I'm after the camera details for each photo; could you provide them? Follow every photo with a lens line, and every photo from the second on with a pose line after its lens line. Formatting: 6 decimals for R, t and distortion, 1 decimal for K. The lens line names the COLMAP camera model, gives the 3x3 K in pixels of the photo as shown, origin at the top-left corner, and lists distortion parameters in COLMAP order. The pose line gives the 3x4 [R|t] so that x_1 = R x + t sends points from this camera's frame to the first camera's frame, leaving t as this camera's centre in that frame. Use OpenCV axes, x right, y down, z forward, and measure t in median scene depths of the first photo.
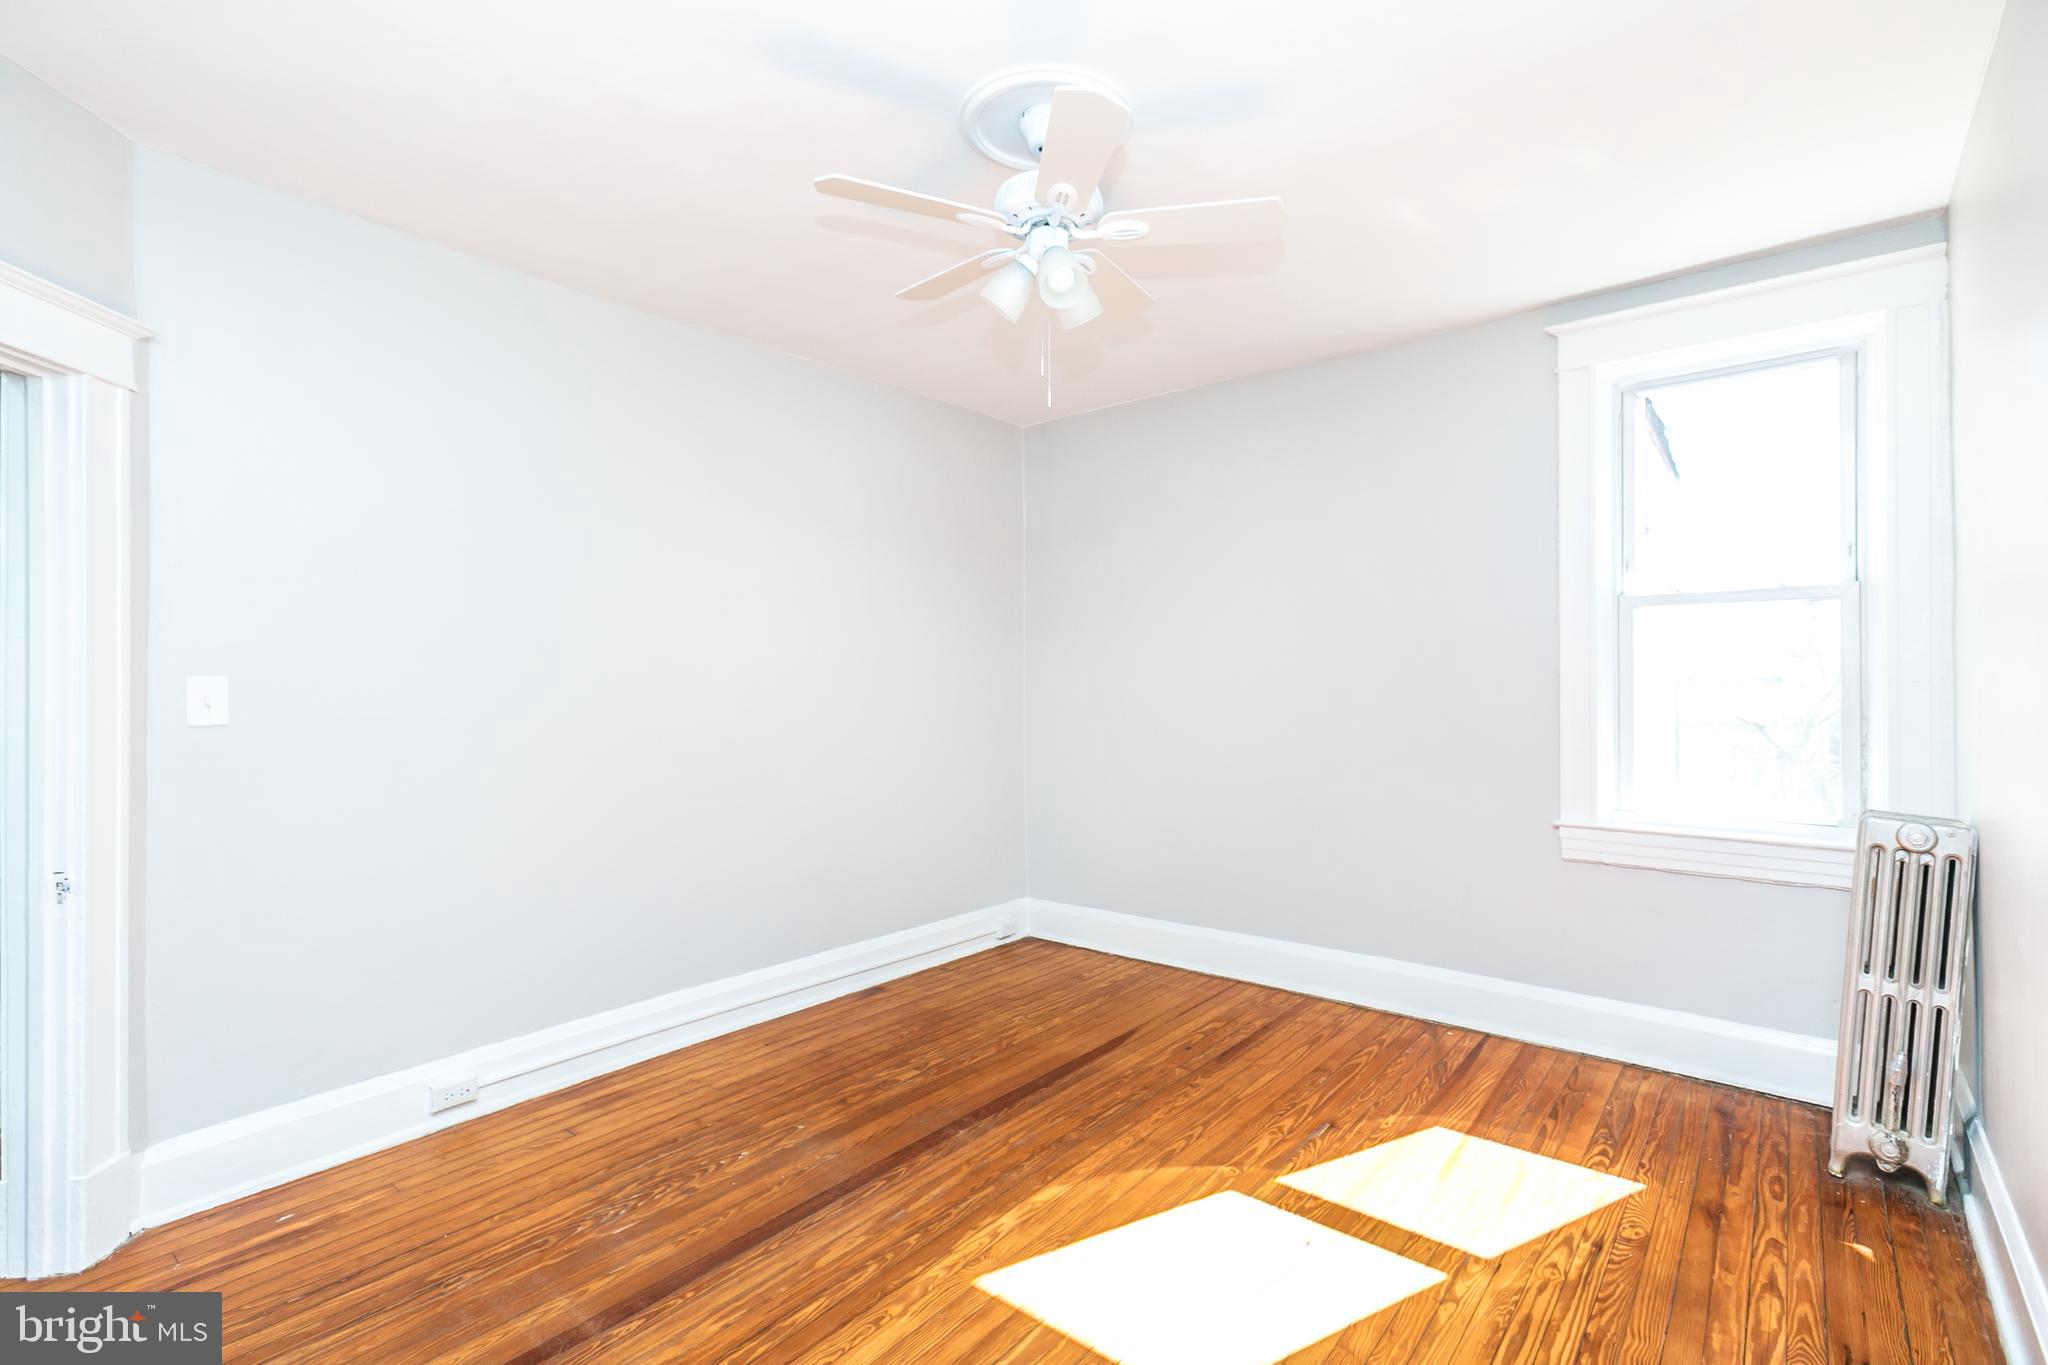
lens RADIAL K [[930.0, 0, 1068.5], [0, 930.0, 678.7], [0, 0, 1]] dist [0.000317, 0.000192]
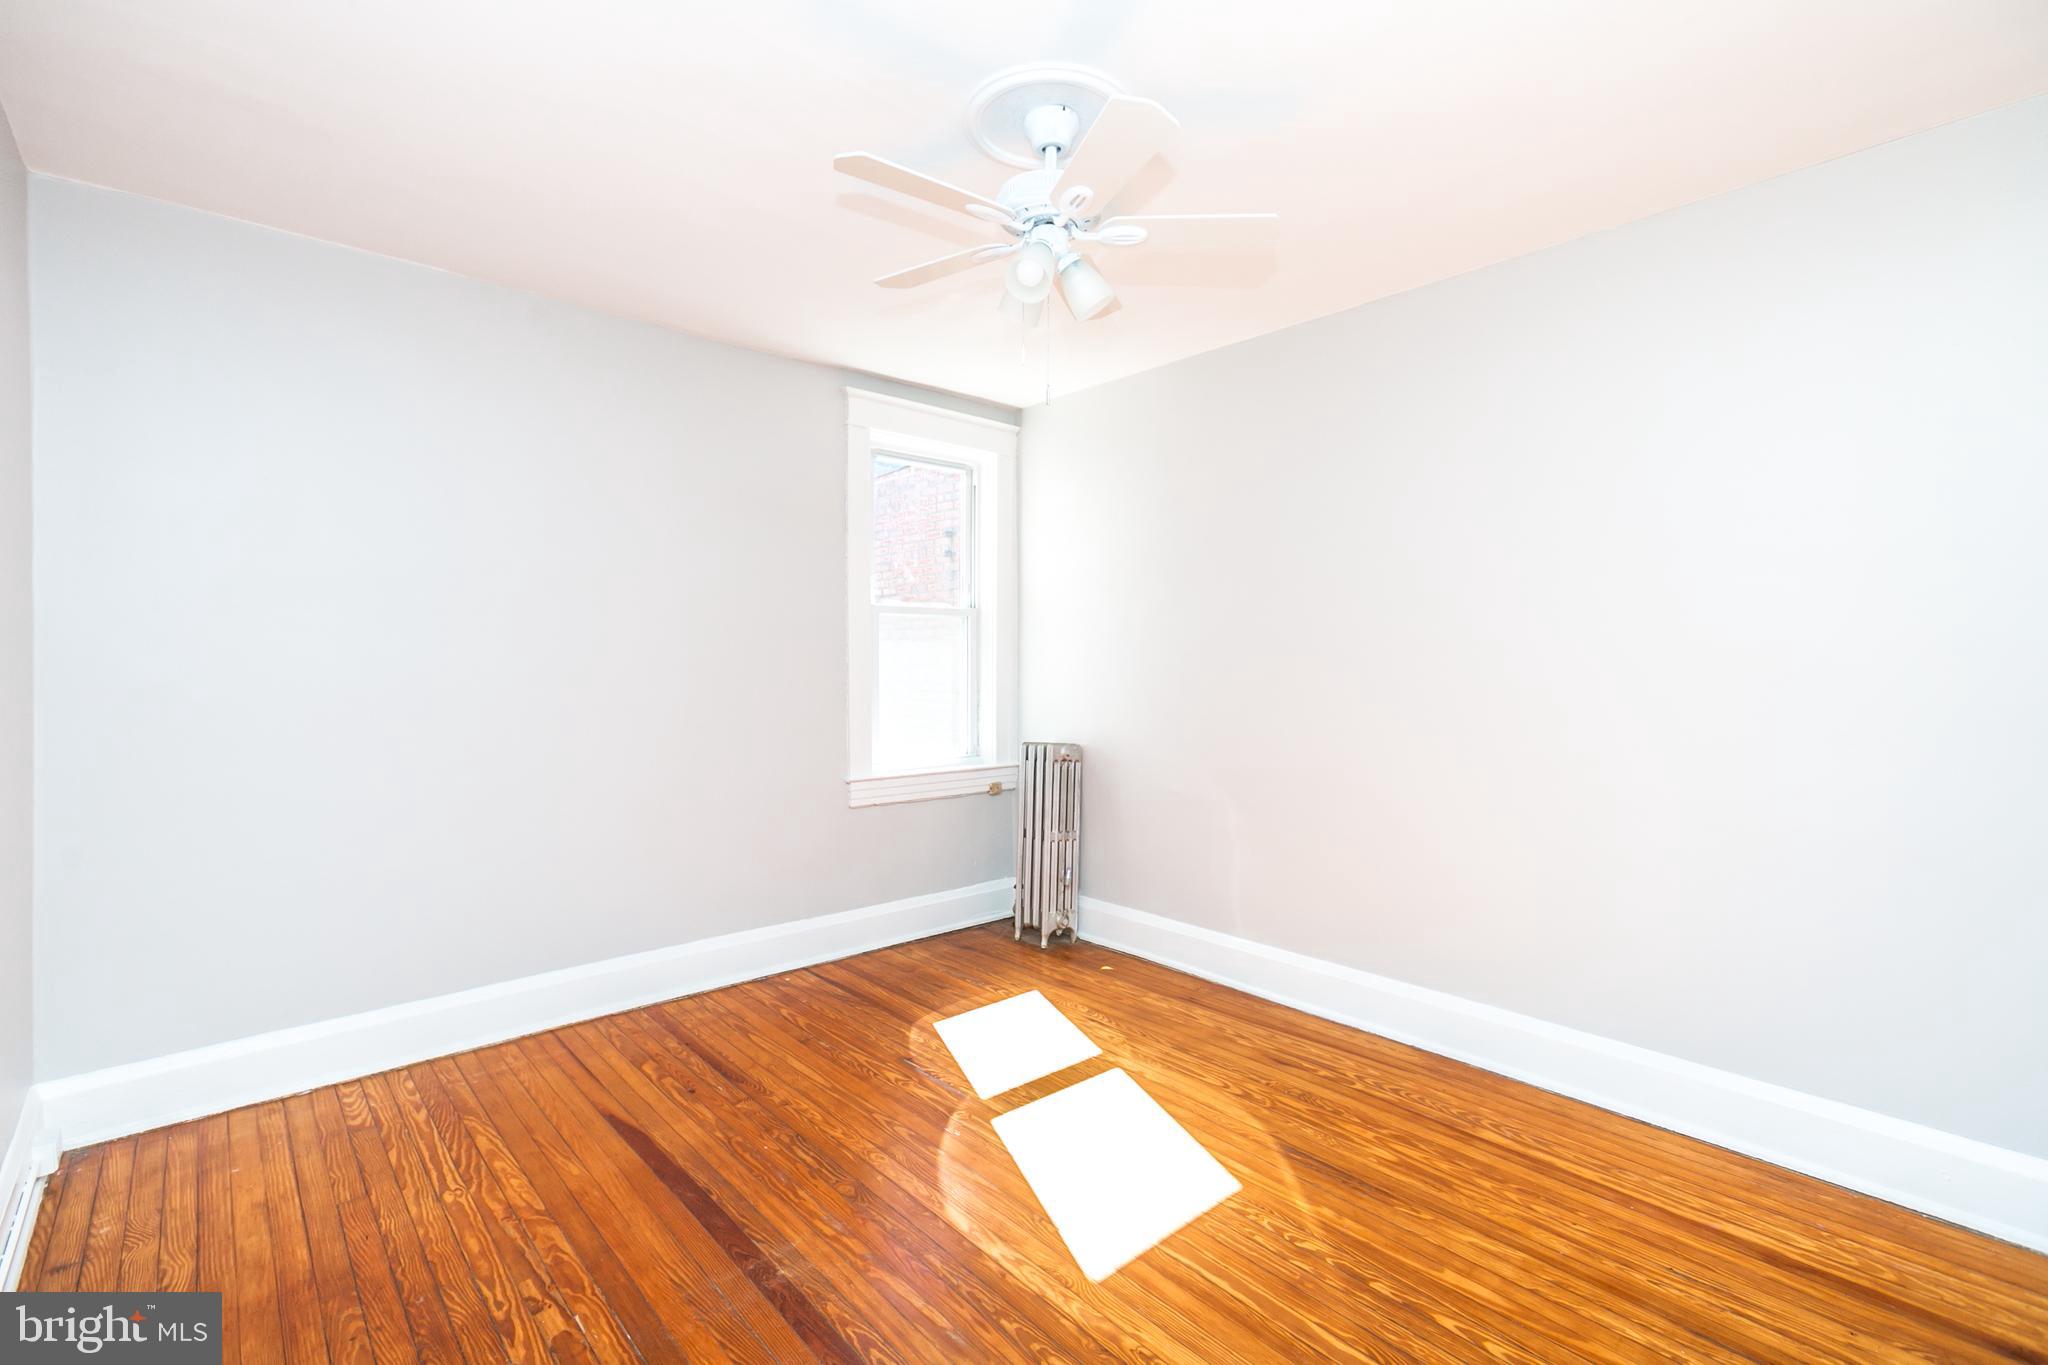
lens RADIAL K [[908.0, 0, 1007.3], [0, 908.0, 669.8], [0, 0, 1]] dist [-0.011985, 0.008960]
pose [[0.175906, -0.002664, 0.984403, -0.885829], [-0.011410, 0.999924, 0.004744, -0.003502], [-0.984341, -0.012067, 0.175862, 0.776937]]
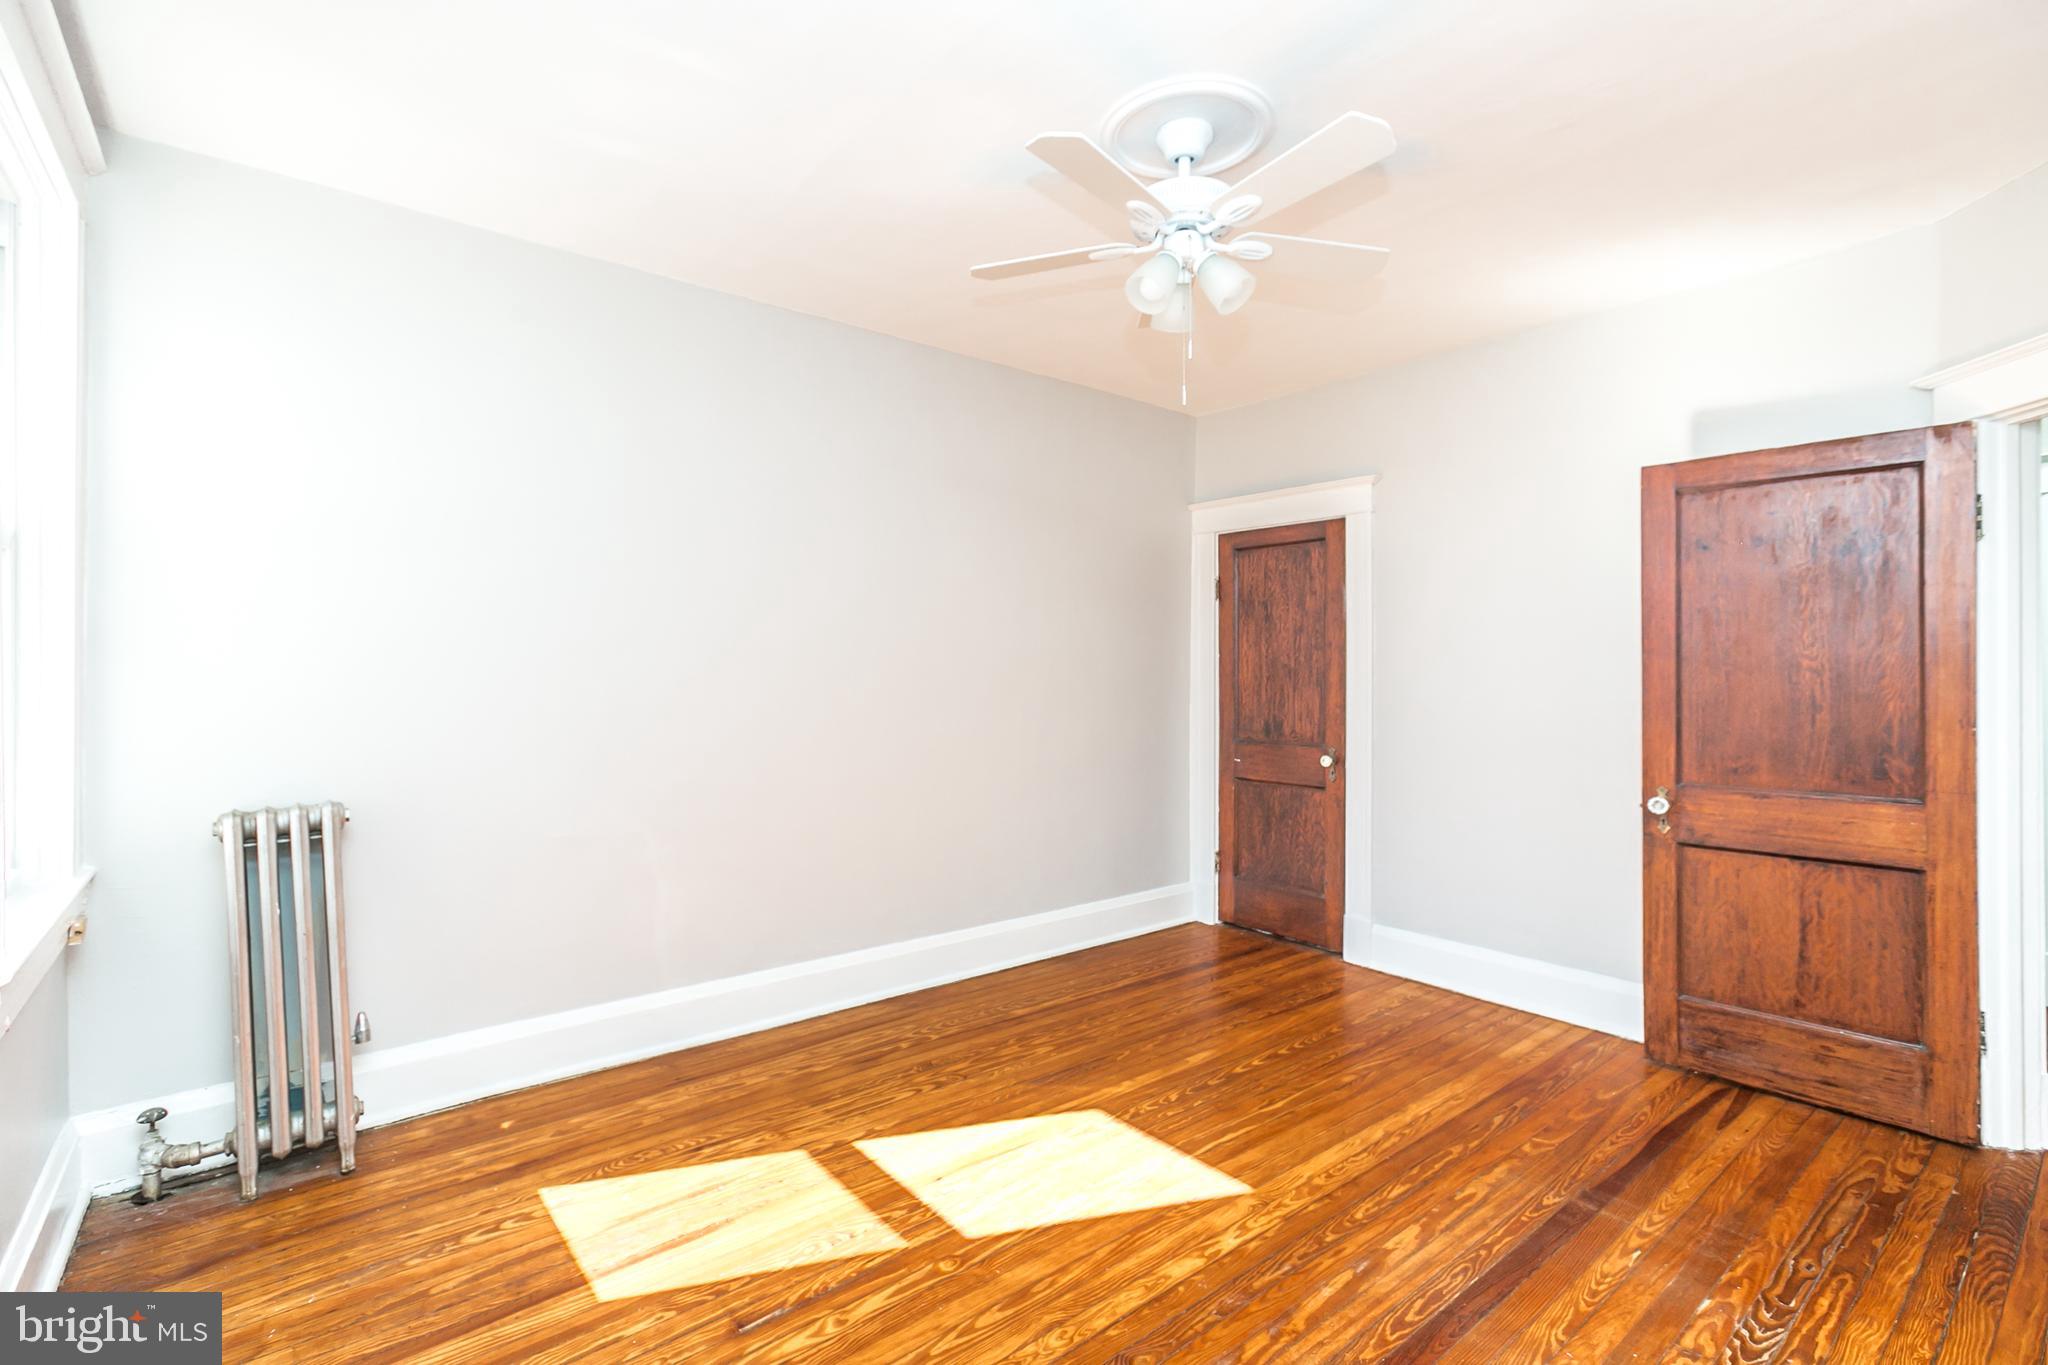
lens RADIAL K [[930.0, 0, 1034.7], [0, 930.0, 668.1], [0, 0, 1]] dist [-0.015684, 0.021663]
pose [[-0.978670, 0.002390, 0.205425, -0.060970], [0.000085, 0.999937, -0.011228, 0.029489], [-0.205439, -0.010972, -0.978608, 1.795574]]
